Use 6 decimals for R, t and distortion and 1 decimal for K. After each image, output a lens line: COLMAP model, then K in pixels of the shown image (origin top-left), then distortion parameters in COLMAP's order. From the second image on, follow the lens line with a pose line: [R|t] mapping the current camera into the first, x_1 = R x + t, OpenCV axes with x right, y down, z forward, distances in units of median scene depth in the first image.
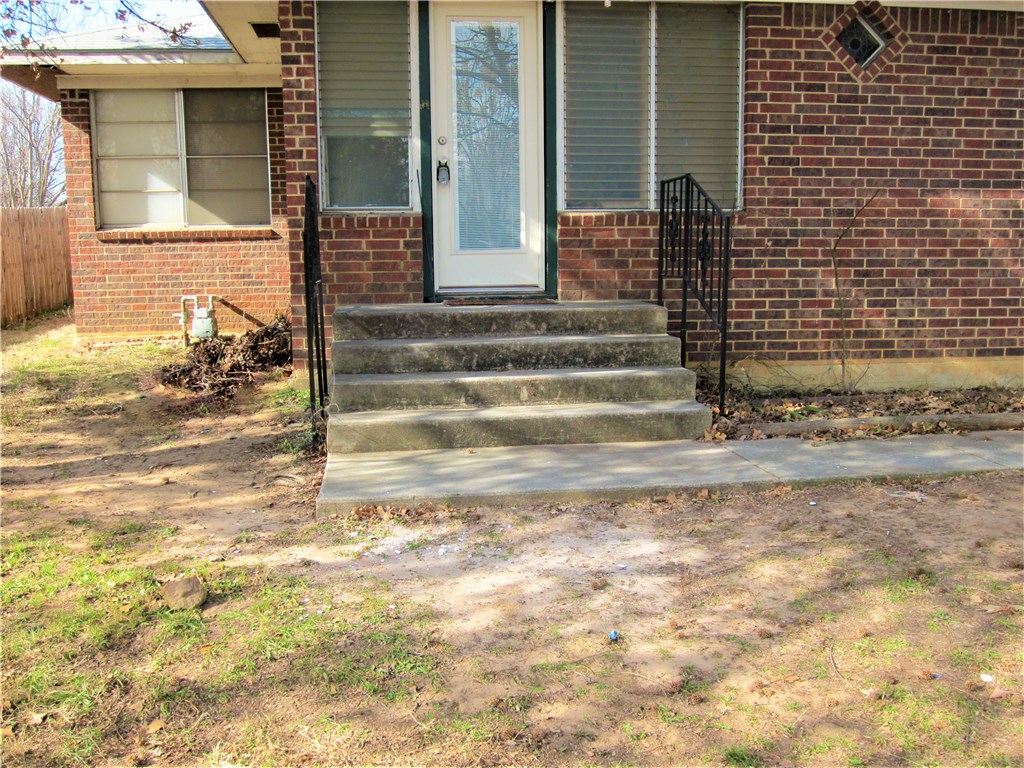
lens RADIAL K [[1009.4, 0, 509.8], [0, 1009.4, 389.9], [0, 0, 1]] dist [-0.057491, 0.000000]
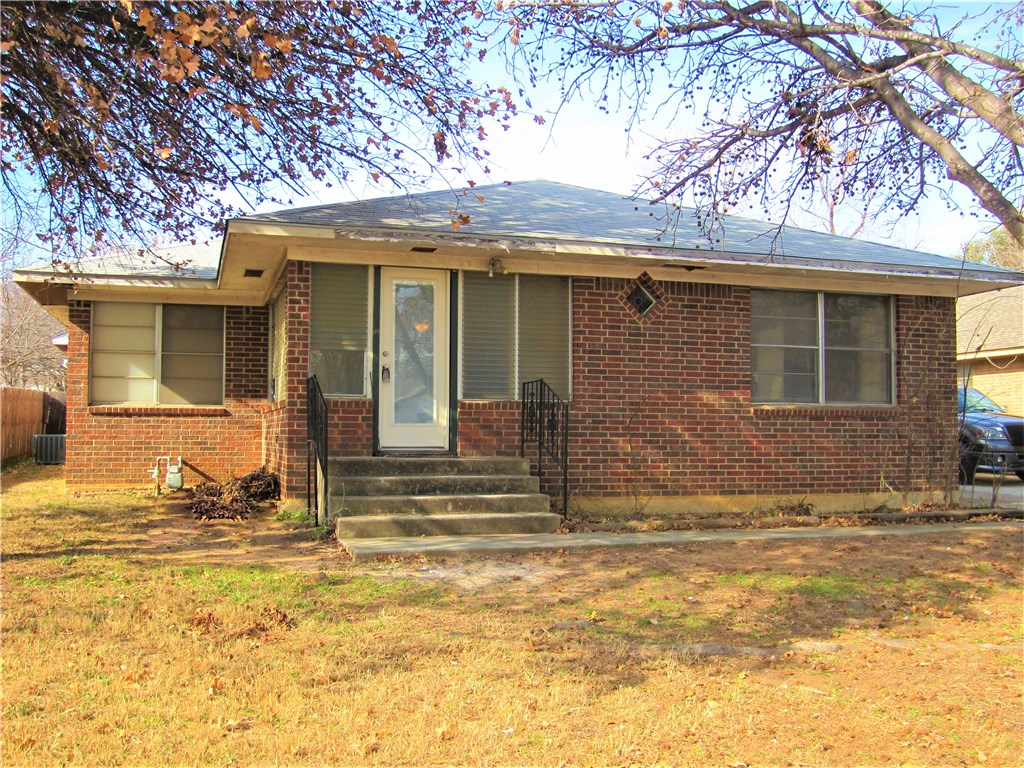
lens RADIAL K [[1009.4, 0, 510.4], [0, 1009.4, 376.8], [0, 0, 1]] dist [-0.057491, 0.000000]
pose [[0.983473, 0.025127, 0.179304, -0.153077], [0.011142, 0.980047, -0.198453, 0.099786], [-0.180713, 0.197171, 0.963570, -0.532623]]
